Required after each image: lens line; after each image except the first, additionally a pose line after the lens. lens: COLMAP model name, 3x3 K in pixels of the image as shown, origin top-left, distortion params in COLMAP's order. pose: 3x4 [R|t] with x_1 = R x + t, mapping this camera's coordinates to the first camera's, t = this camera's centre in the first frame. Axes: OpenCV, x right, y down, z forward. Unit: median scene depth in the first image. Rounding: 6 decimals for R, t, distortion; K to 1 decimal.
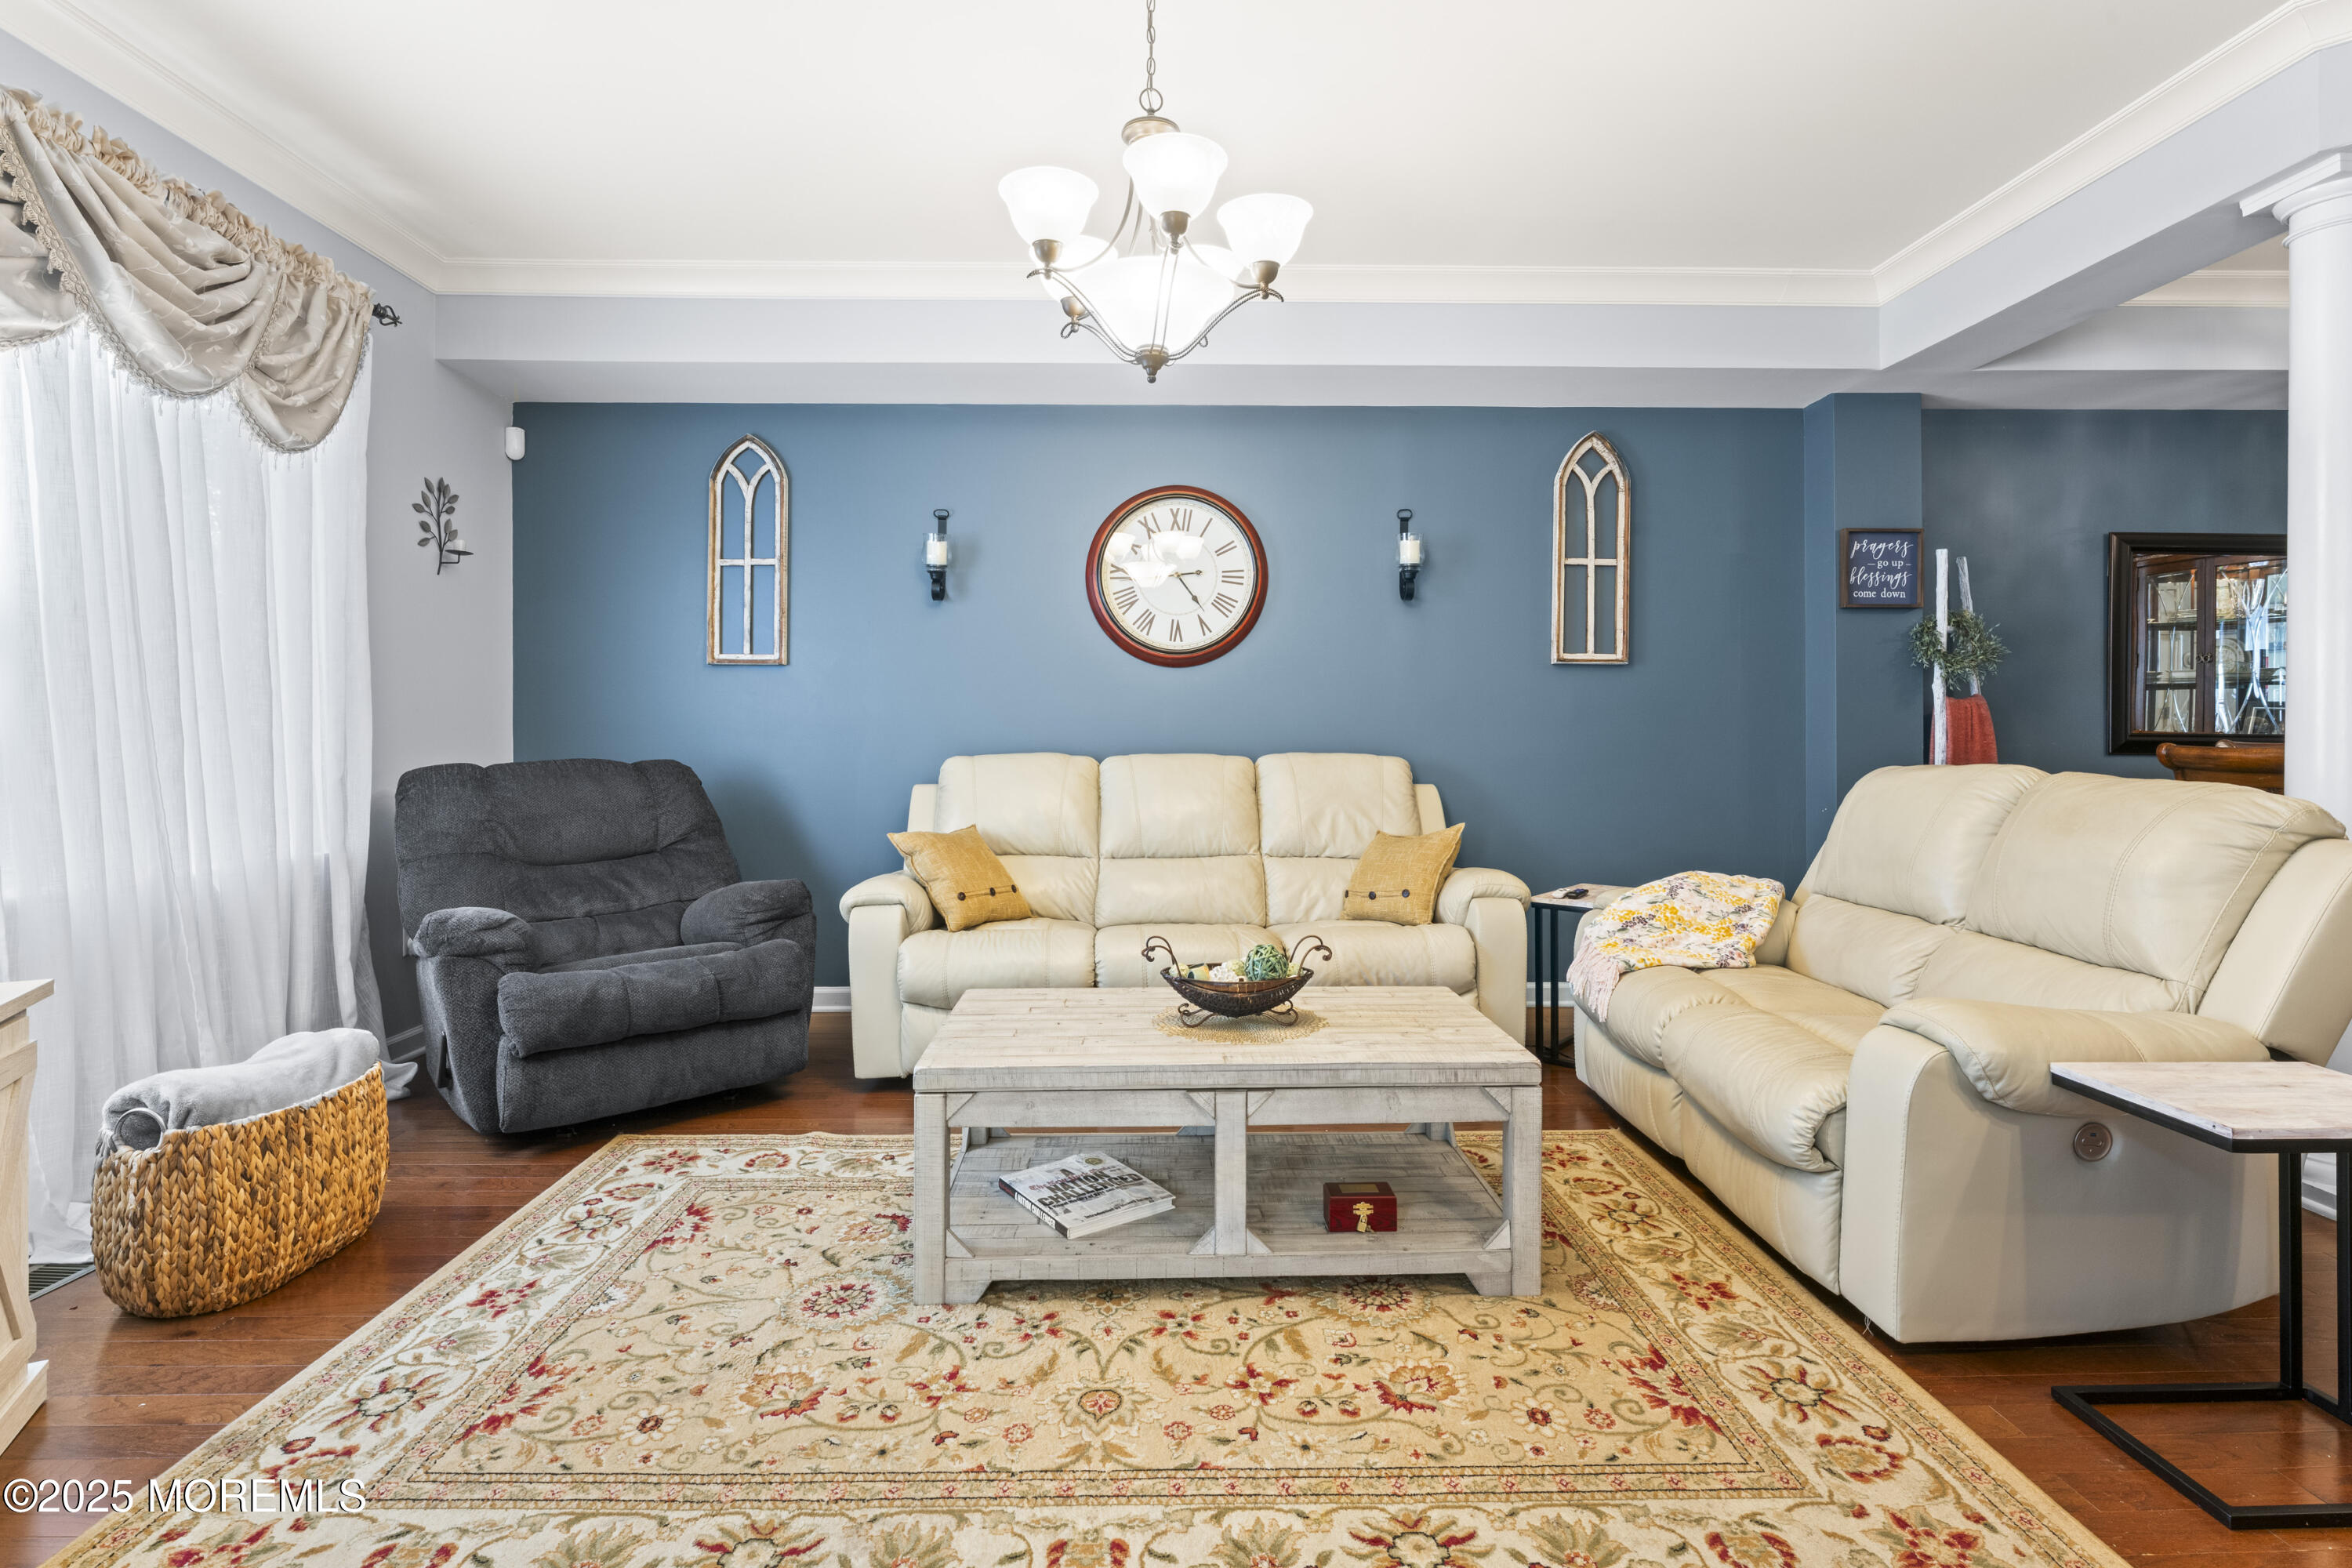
lens RADIAL K [[1106.8, 0, 1174.6], [0, 1106.8, 734.1], [0, 0, 1]] dist [-0.002184, -0.001584]
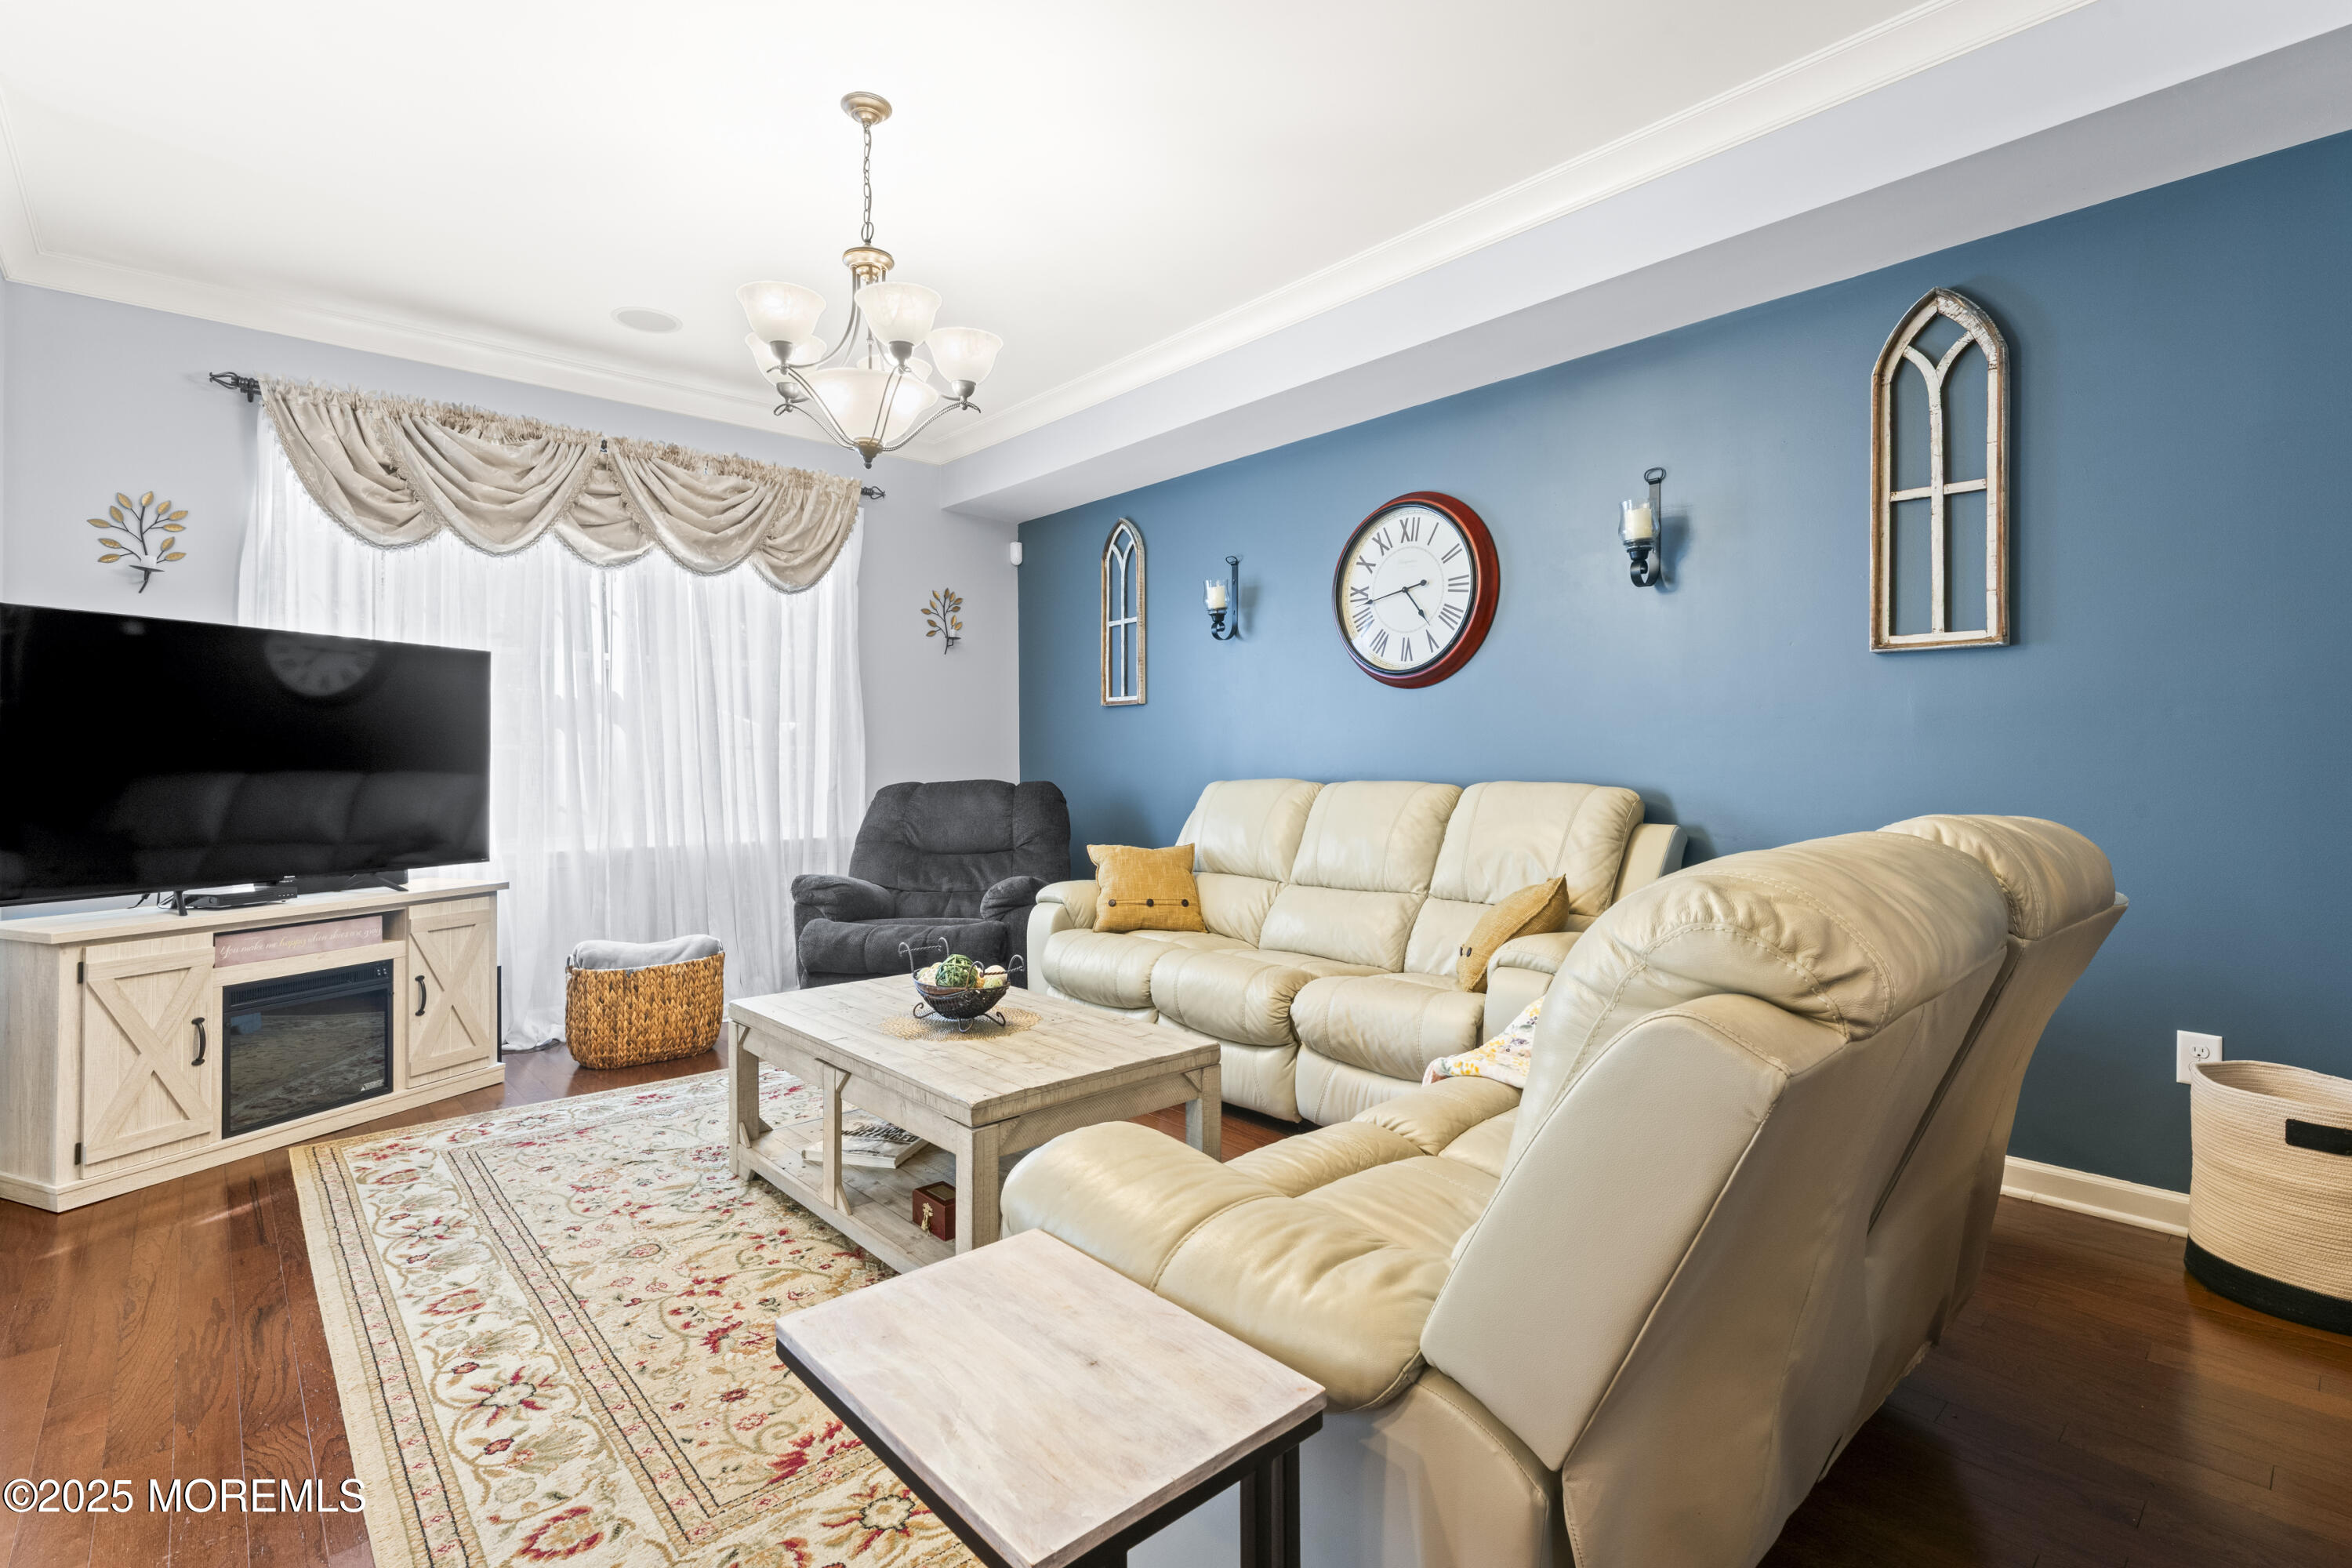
lens RADIAL K [[1089.5, 0, 1185.9], [0, 1089.5, 759.5], [0, 0, 1]] dist [-0.003608, -0.000126]
pose [[0.656626, -0.003962, -0.754206, 0.804045], [0.004679, 0.999988, -0.001180, -0.000463], [0.754202, -0.002754, 0.656637, 0.359229]]
